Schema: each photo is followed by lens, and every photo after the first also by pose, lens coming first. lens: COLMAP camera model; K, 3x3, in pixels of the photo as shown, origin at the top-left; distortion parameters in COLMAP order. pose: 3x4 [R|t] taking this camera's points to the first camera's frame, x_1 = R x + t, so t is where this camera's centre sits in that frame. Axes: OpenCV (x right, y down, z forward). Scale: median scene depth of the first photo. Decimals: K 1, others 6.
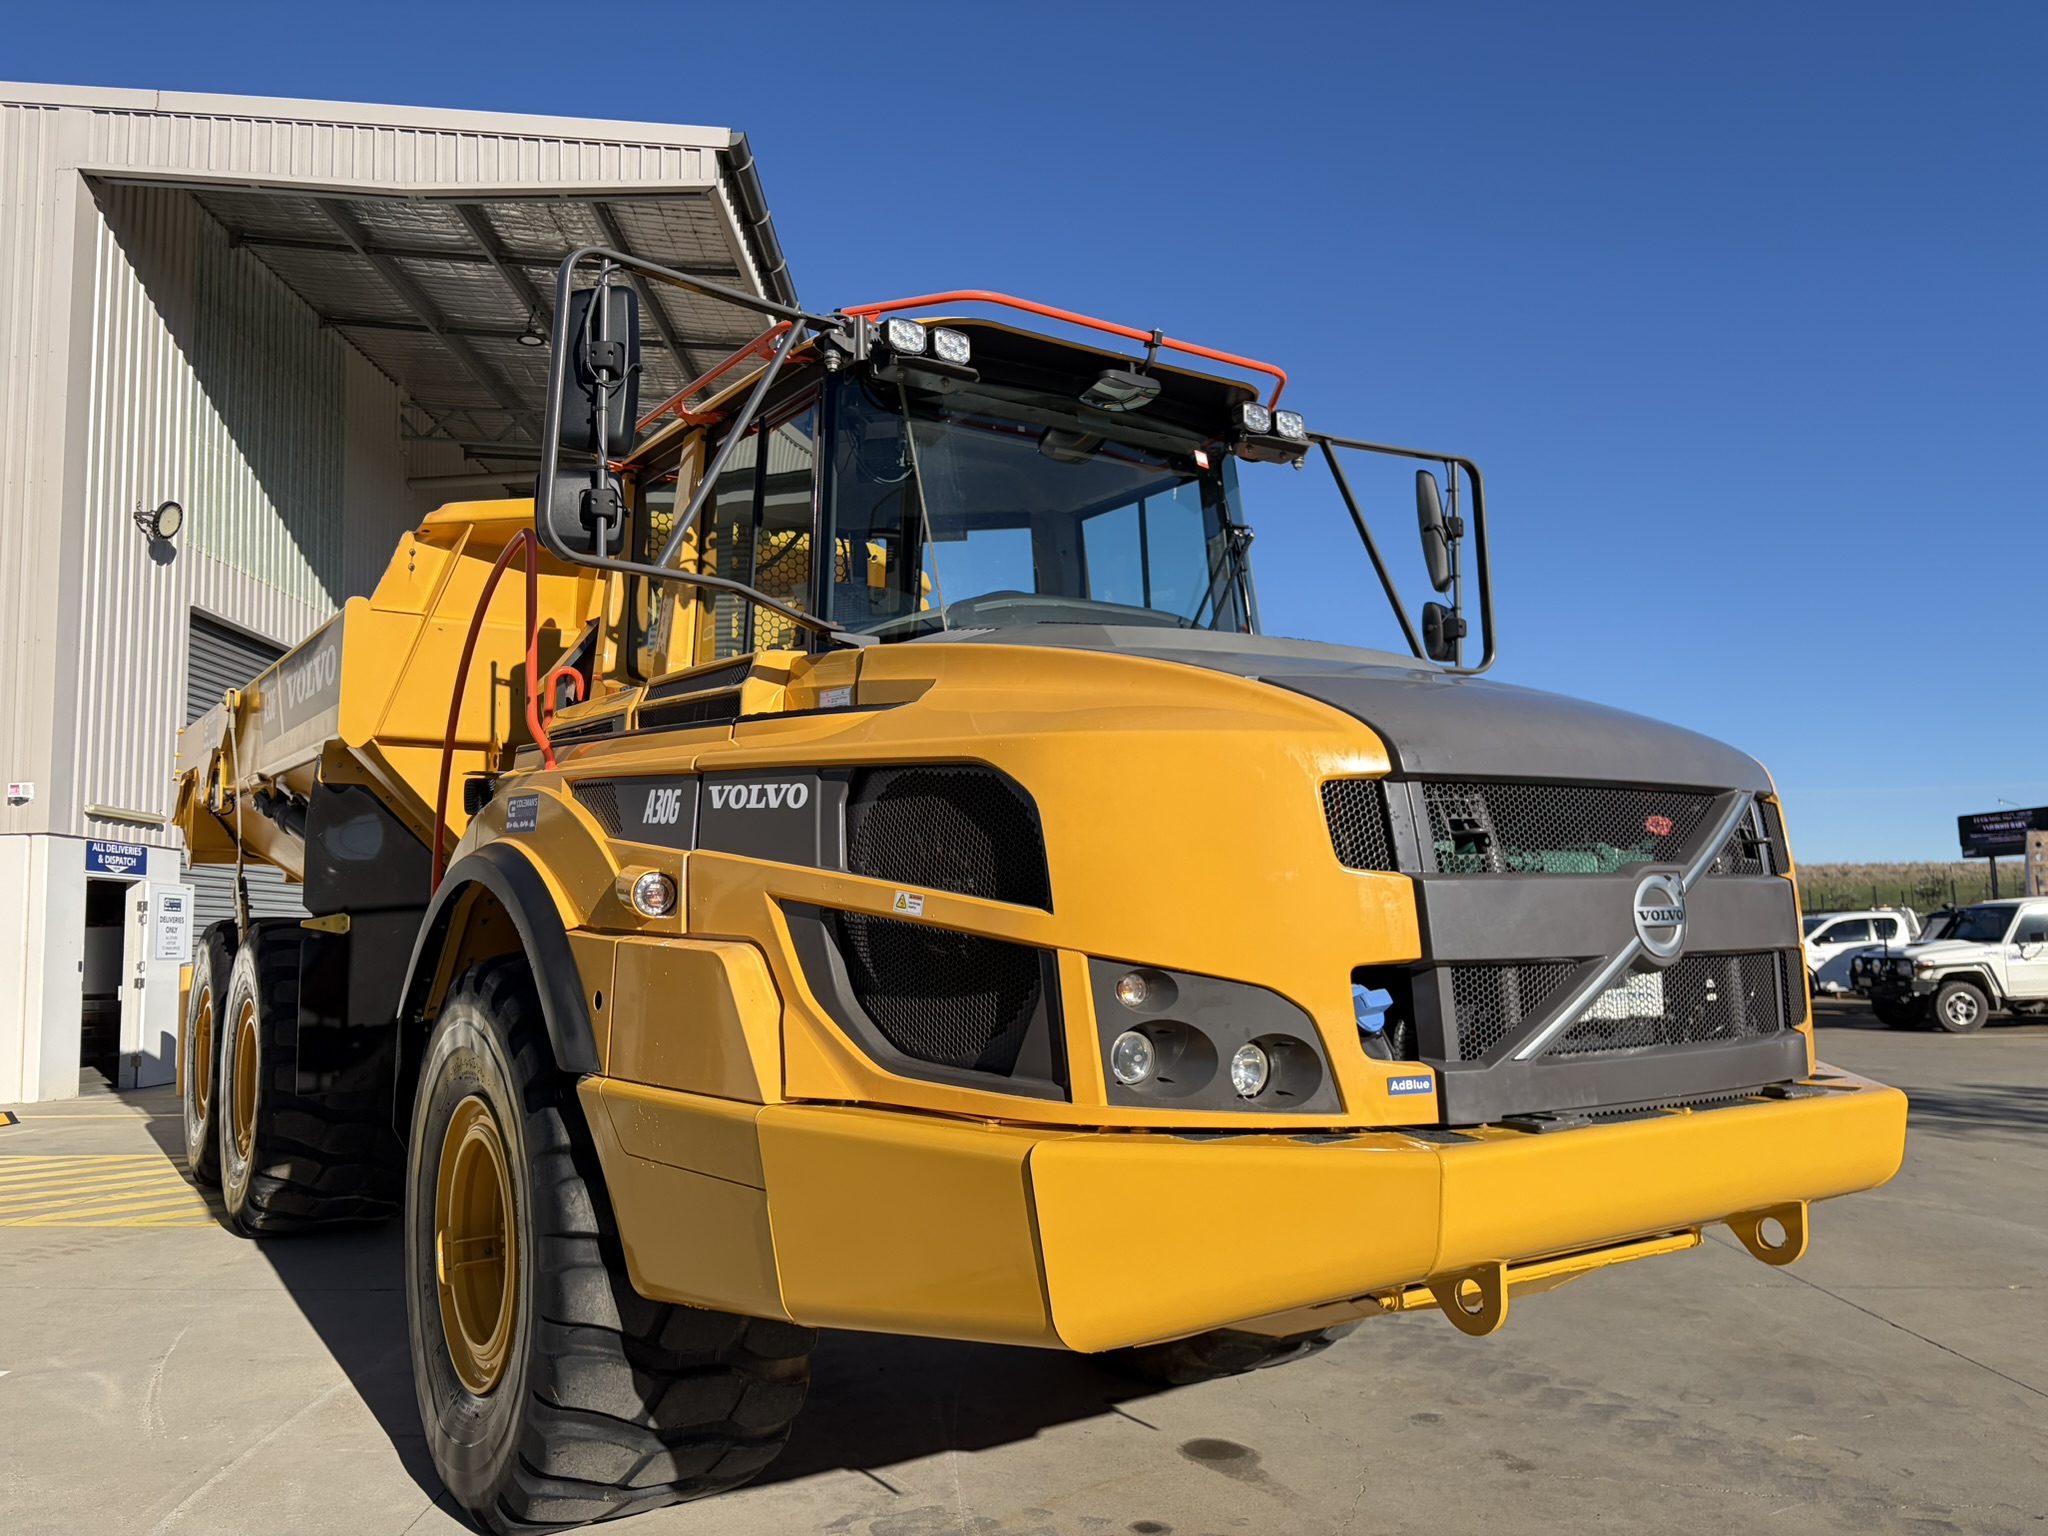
lens RADIAL K [[1549.8, 0, 1019.4], [0, 1549.8, 781.3], [0, 0, 1]] dist [0.077368, -0.097371]
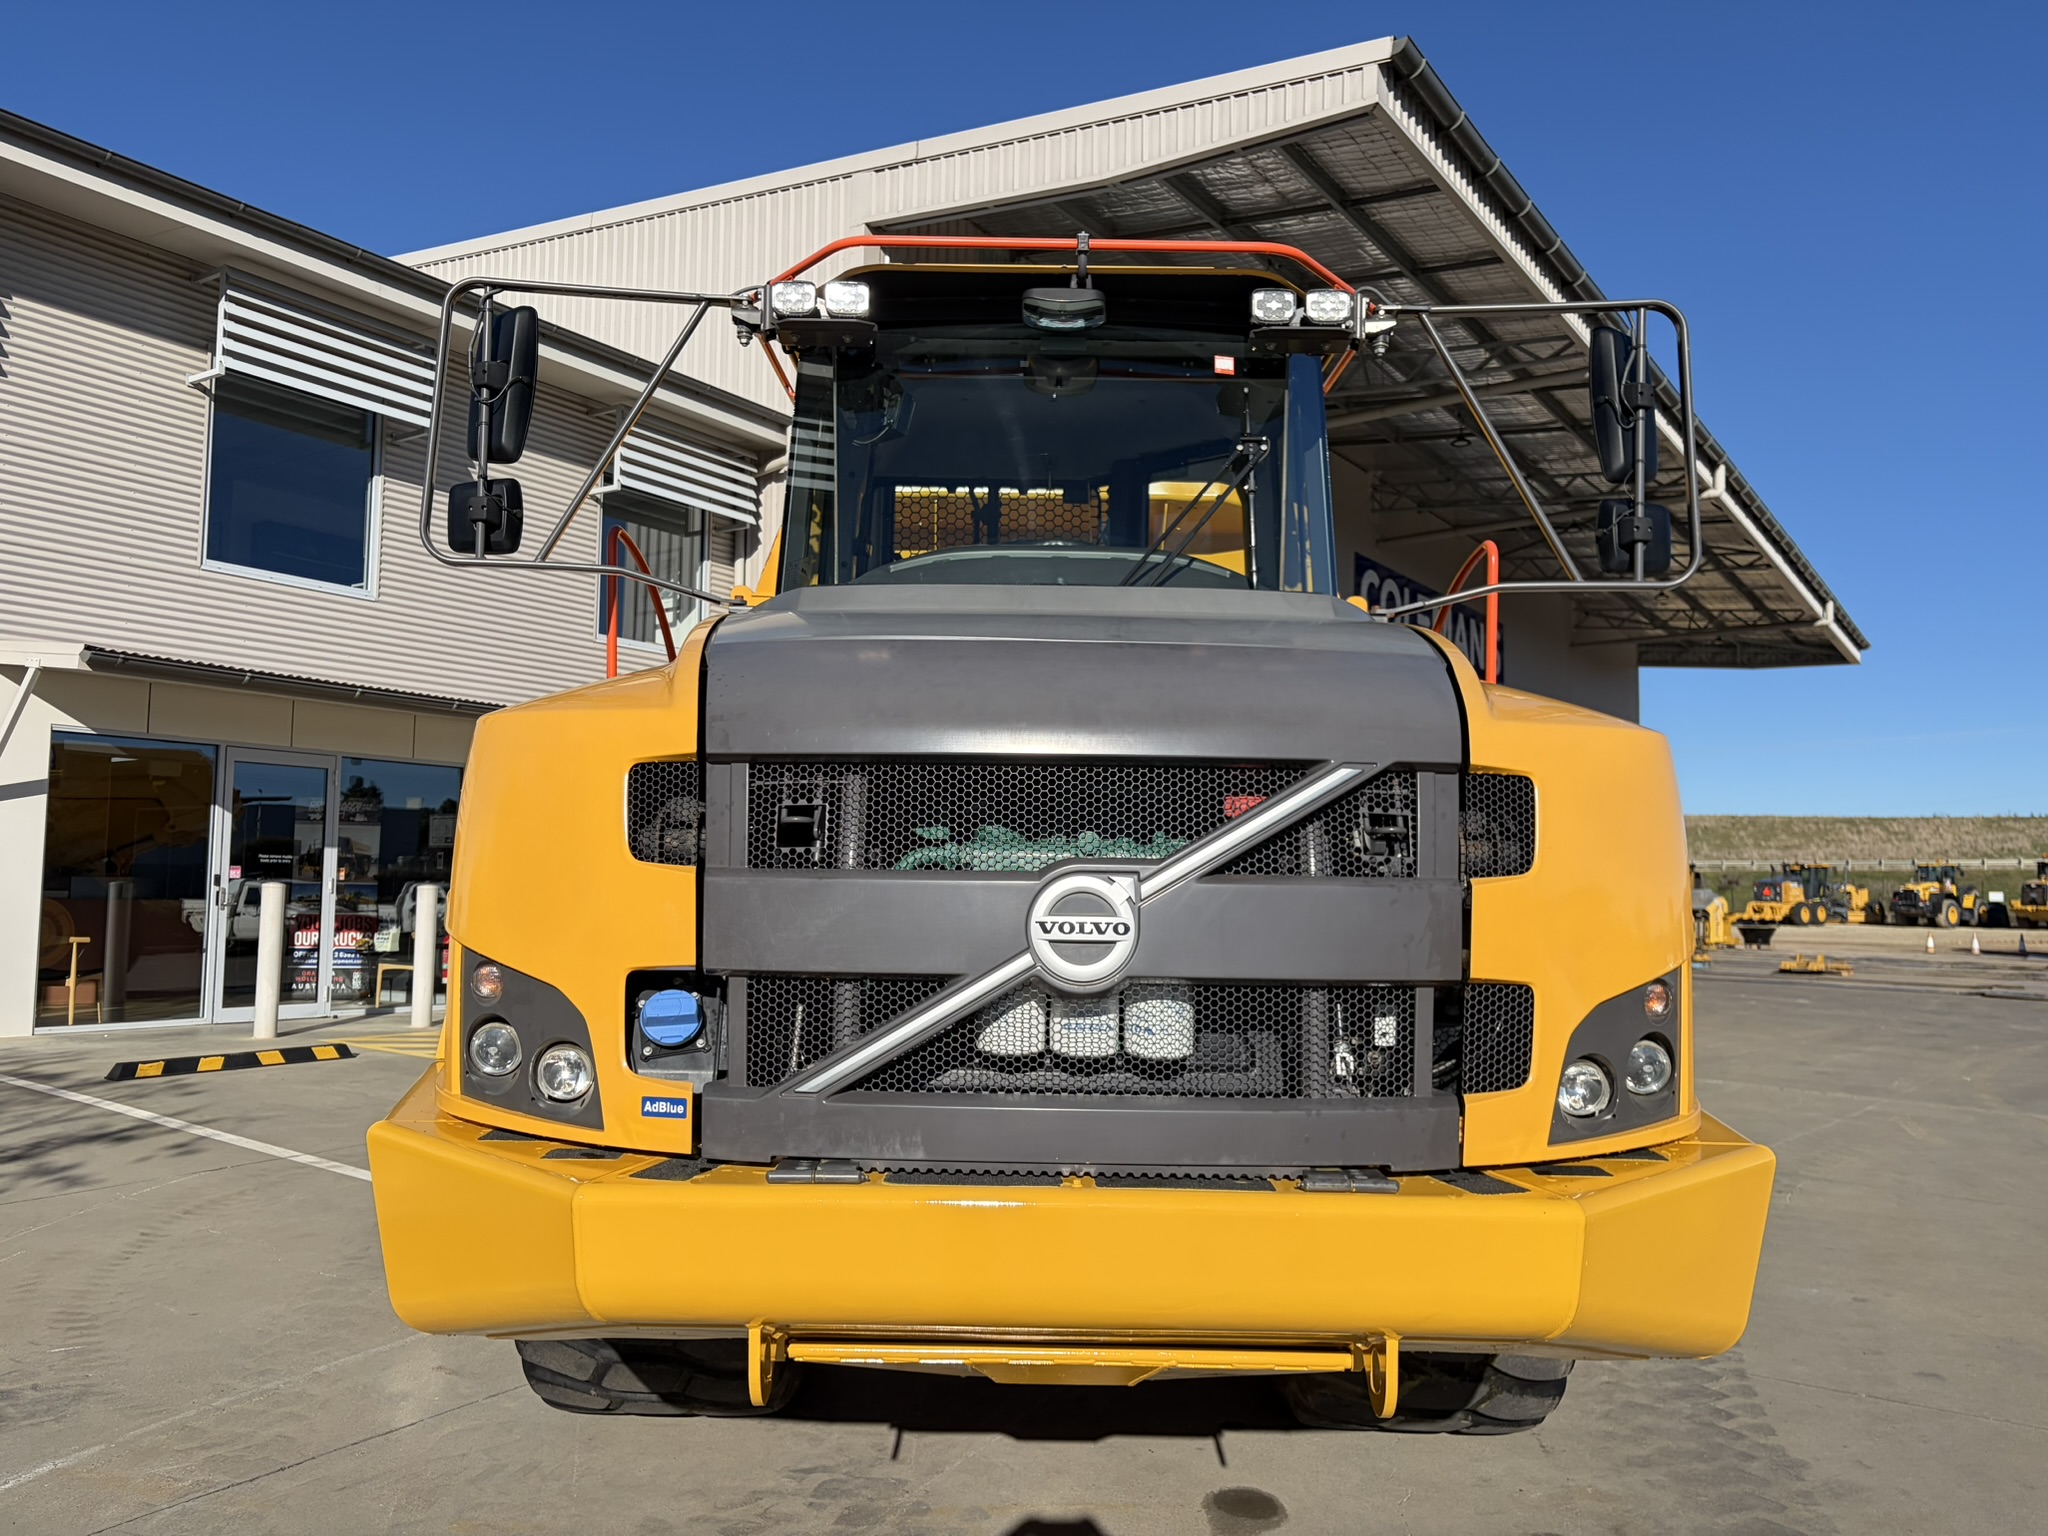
lens RADIAL K [[1549.8, 0, 1019.4], [0, 1549.8, 781.3], [0, 0, 1]] dist [0.077368, -0.097371]
pose [[0.823501, -0.000921, -0.567315, 0.529627], [0.023350, 0.999206, 0.032271, -0.007844], [0.566835, -0.039822, 0.822868, 0.228391]]
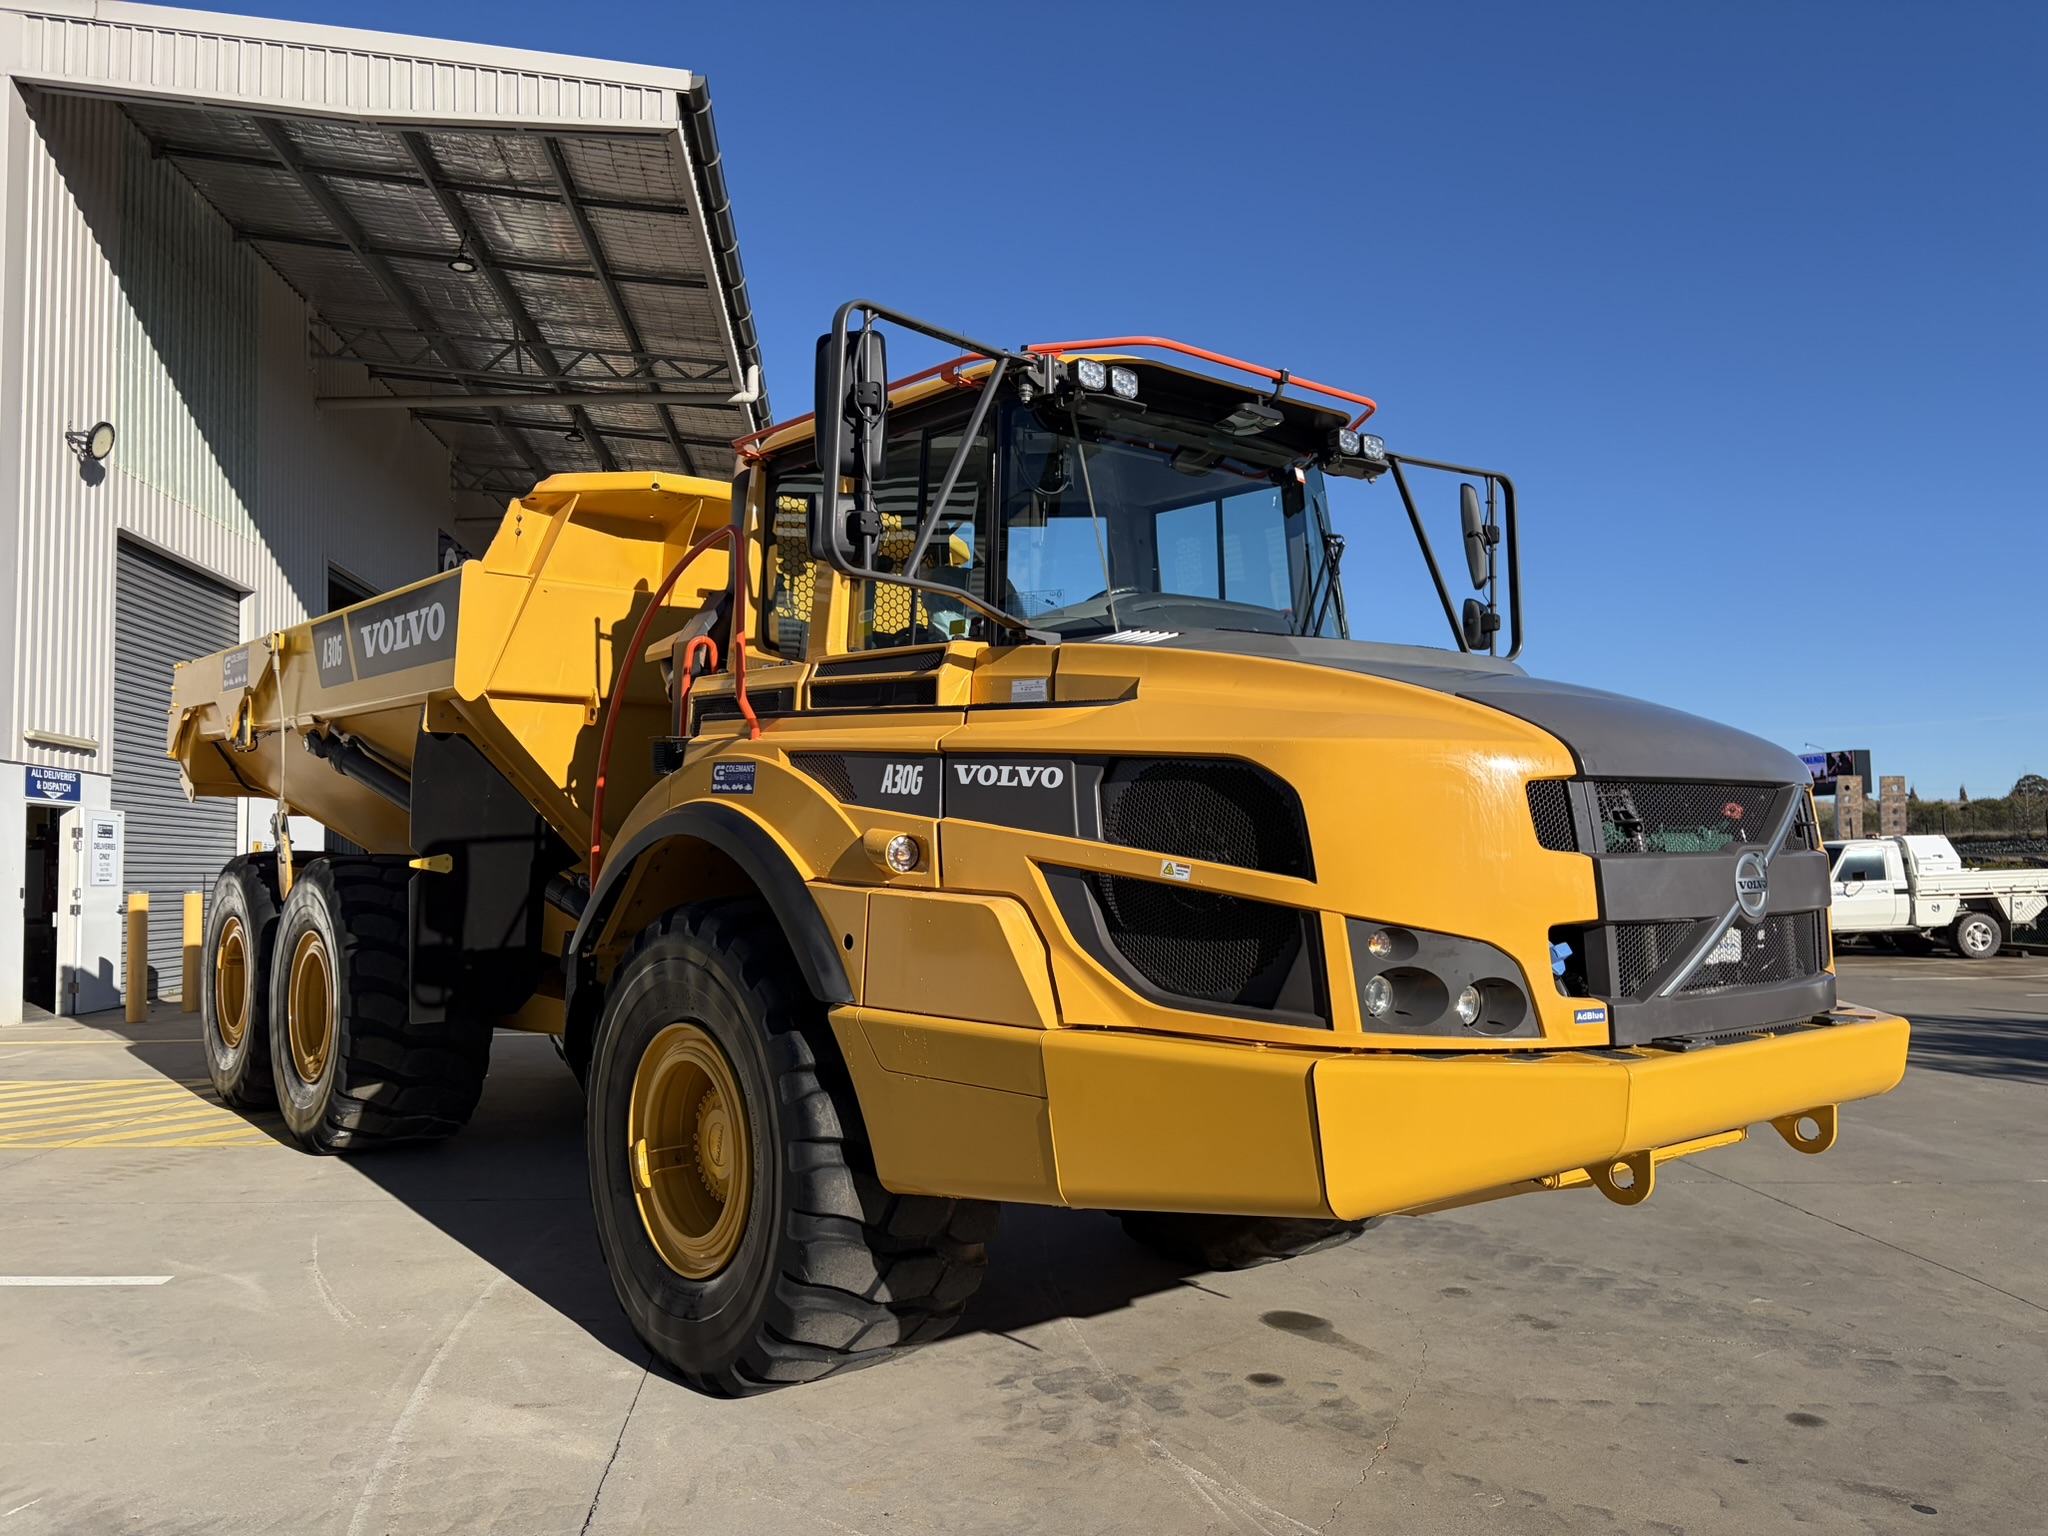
lens RADIAL K [[1558.4, 0, 1024.0], [0, 1558.4, 768.0], [0, 0, 1]] dist [0.043591, -0.043178]
pose [[0.994993, 0.014592, 0.098876, -0.204675], [-0.018377, 0.999128, 0.037487, -0.030913], [-0.098243, -0.039116, 0.994393, -0.144728]]
